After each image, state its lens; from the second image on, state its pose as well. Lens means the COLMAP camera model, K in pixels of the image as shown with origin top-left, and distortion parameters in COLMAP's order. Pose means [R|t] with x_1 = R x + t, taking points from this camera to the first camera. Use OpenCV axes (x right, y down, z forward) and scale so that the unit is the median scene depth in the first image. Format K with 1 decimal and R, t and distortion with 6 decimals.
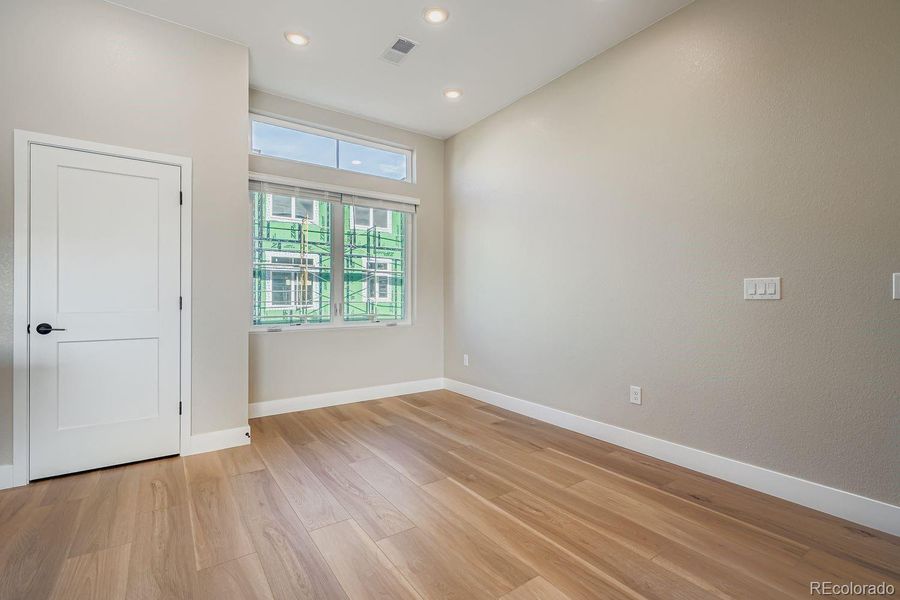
lens RADIAL K [[407.3, 0, 453.4], [0, 407.3, 295.9], [0, 0, 1]] dist [-0.001665, 0.000271]
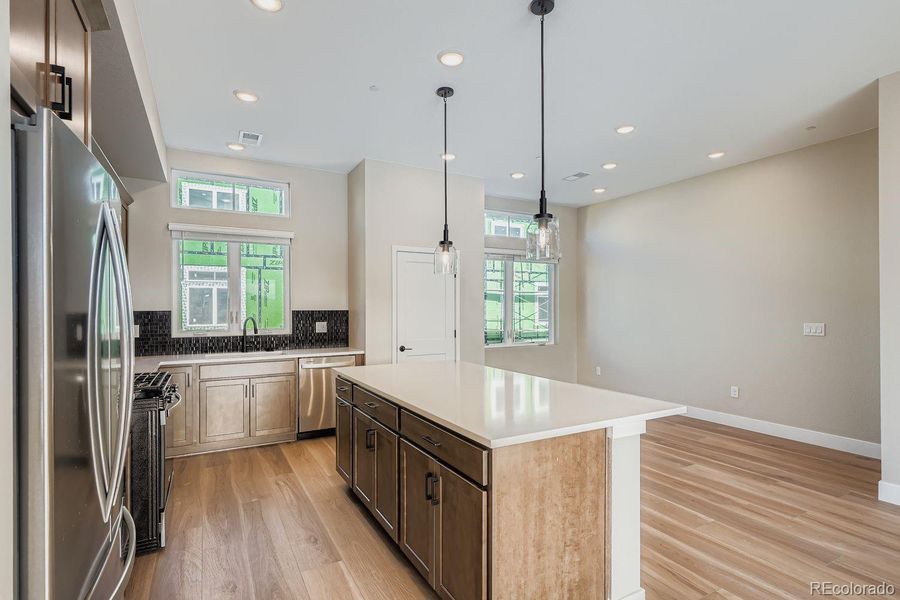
lens RADIAL K [[438.1, 0, 453.8], [0, 438.1, 308.4], [0, 0, 1]] dist [0.010639, -0.001117]
pose [[0.993980, -0.003819, -0.109496, -0.283064], [0.004196, 0.999986, 0.003209, -0.058290], [0.109482, -0.003649, 0.993982, -0.516668]]
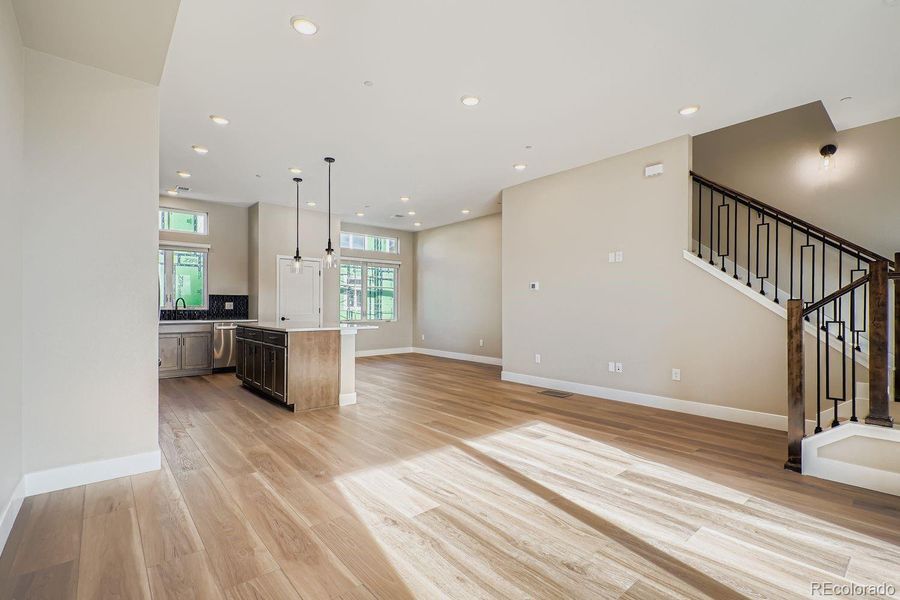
lens RADIAL K [[407.3, 0, 453.1], [0, 407.3, 307.1], [0, 0, 1]] dist [-0.001665, 0.000271]
pose [[0.996021, 0.001662, 0.089099, -0.003966], [-0.002186, 0.999981, 0.005789, -0.014819], [-0.089088, -0.005961, 0.996006, -1.123398]]
